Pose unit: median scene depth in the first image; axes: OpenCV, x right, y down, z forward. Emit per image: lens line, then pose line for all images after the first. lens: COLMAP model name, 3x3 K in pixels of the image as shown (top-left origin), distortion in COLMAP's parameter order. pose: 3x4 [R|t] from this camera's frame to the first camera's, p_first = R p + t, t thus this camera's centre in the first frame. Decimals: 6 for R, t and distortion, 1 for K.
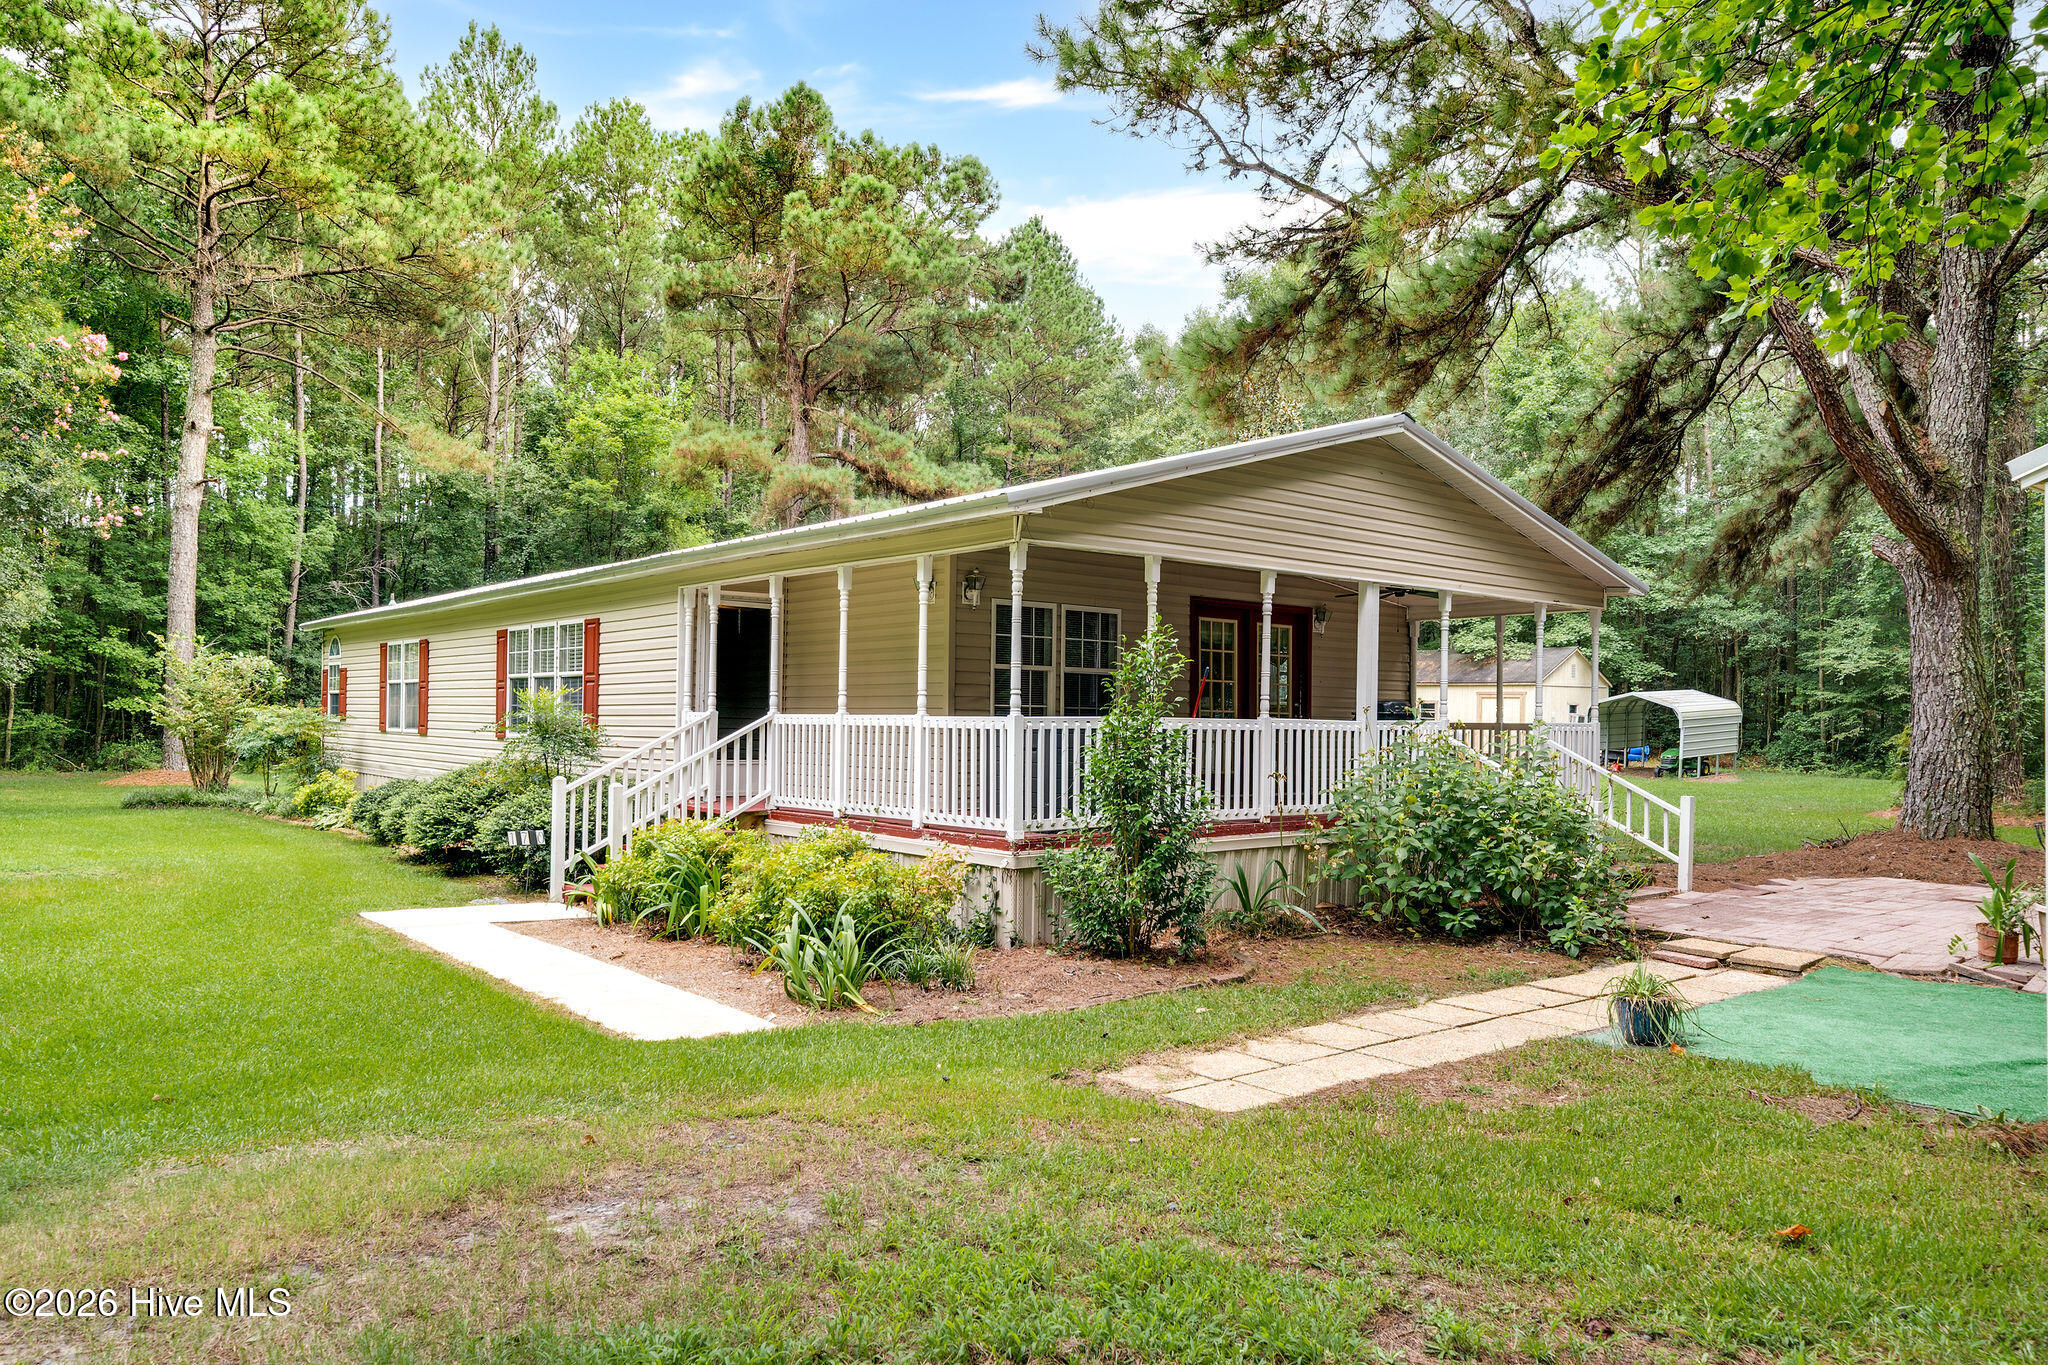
lens RADIAL K [[1357.3, 0, 1025.7], [0, 1357.3, 724.5], [0, 0, 1]] dist [0.005037, 0.002075]
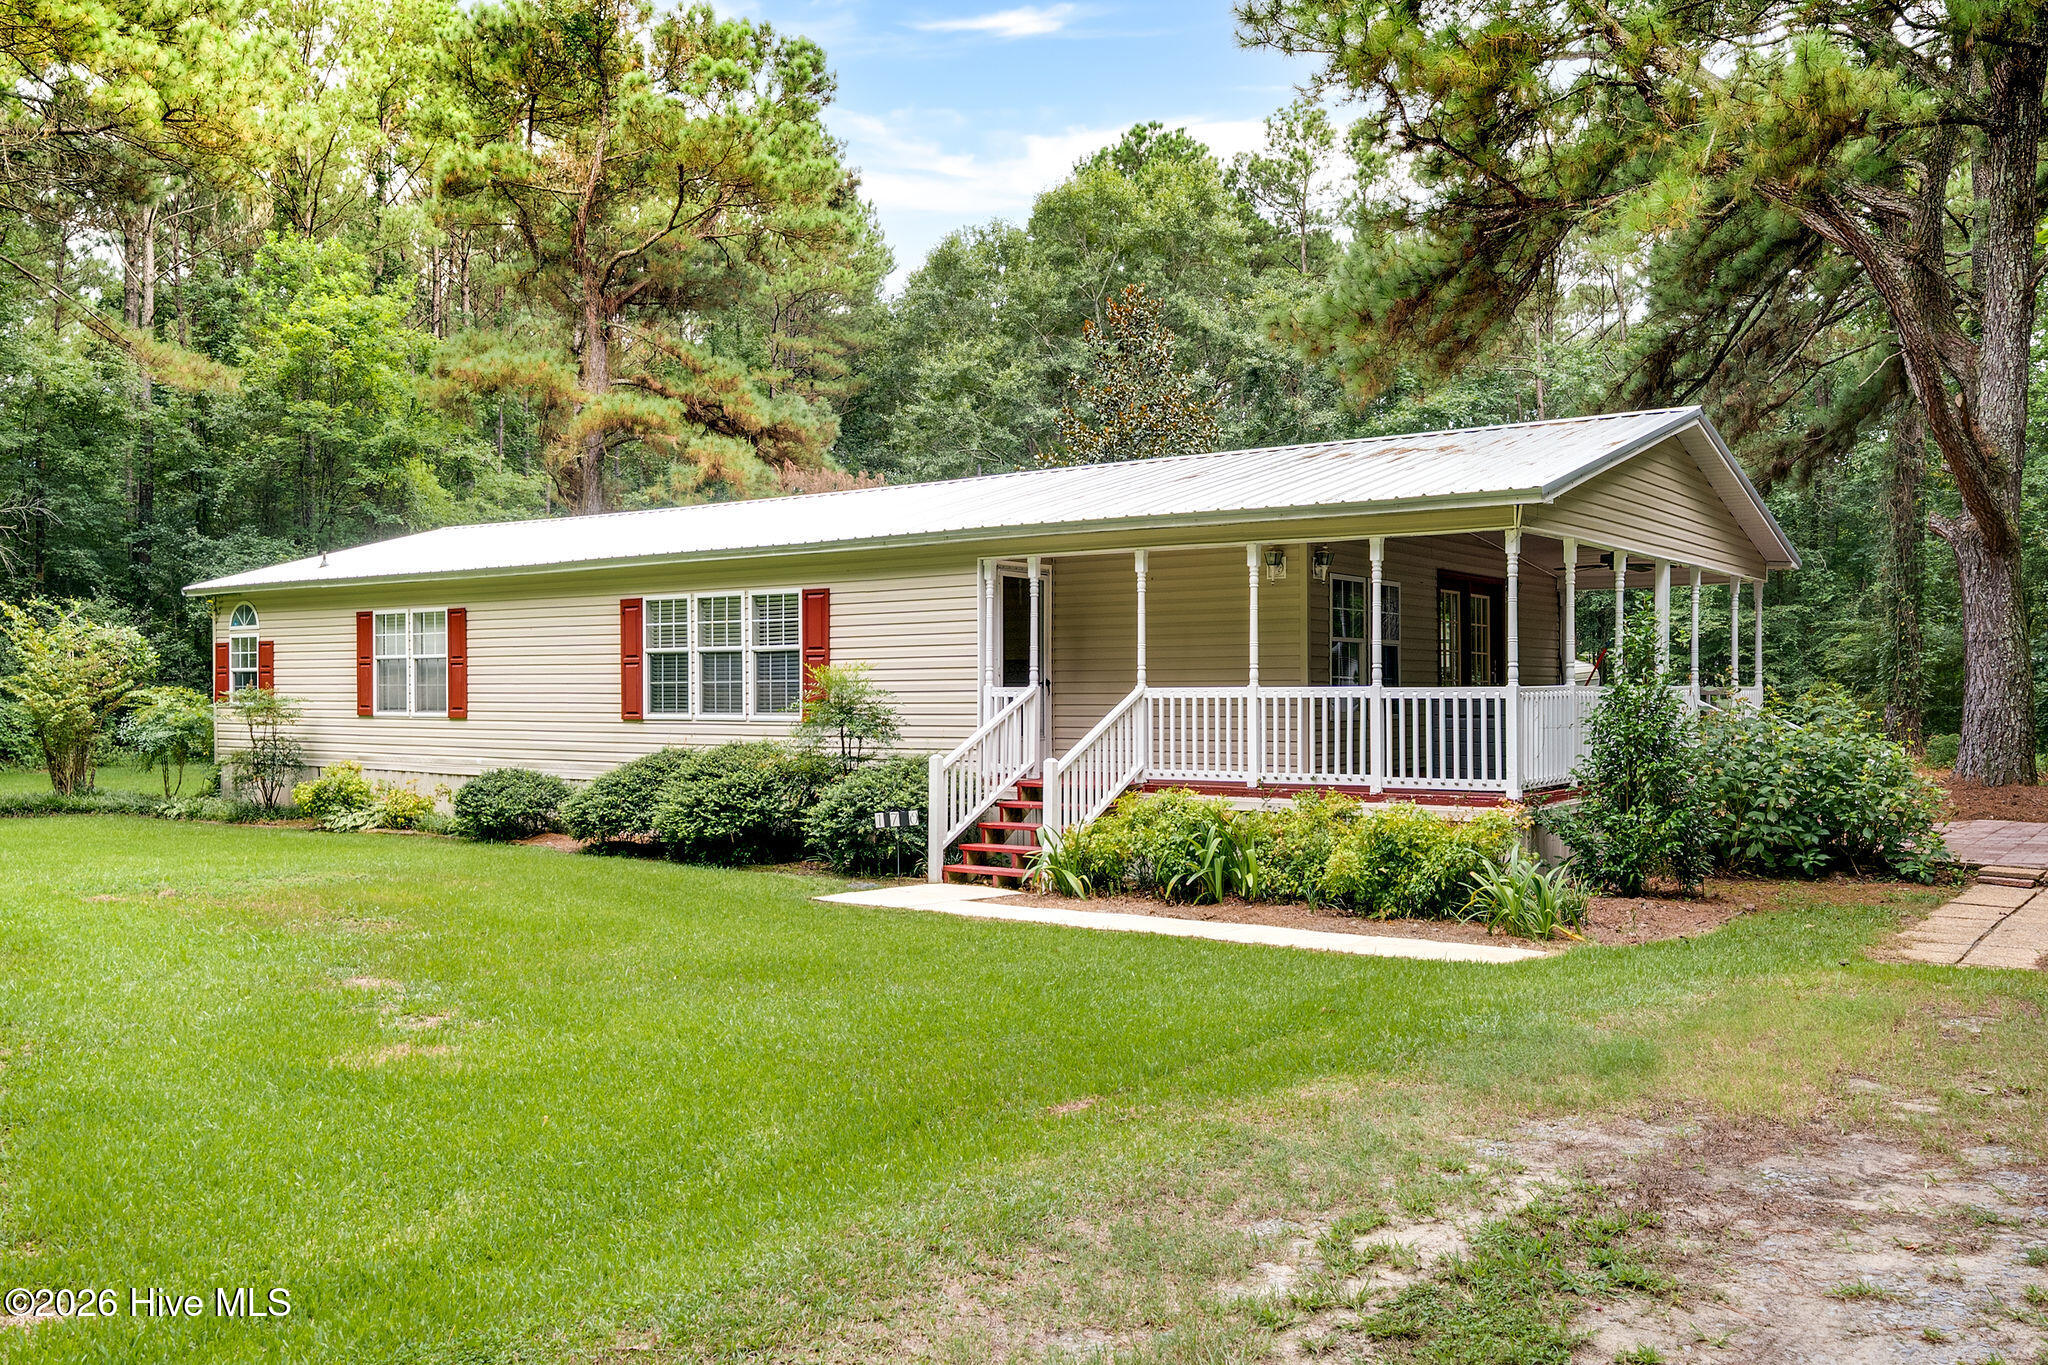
lens RADIAL K [[1633.3, 0, 1018.9], [0, 1633.3, 733.7], [0, 0, 1]] dist [0.001848, -0.000153]
pose [[0.970996, -0.019843, 0.238272, -0.401603], [0.014547, 0.999607, 0.023965, -0.002904], [-0.238654, -0.019803, 0.970903, -0.108483]]
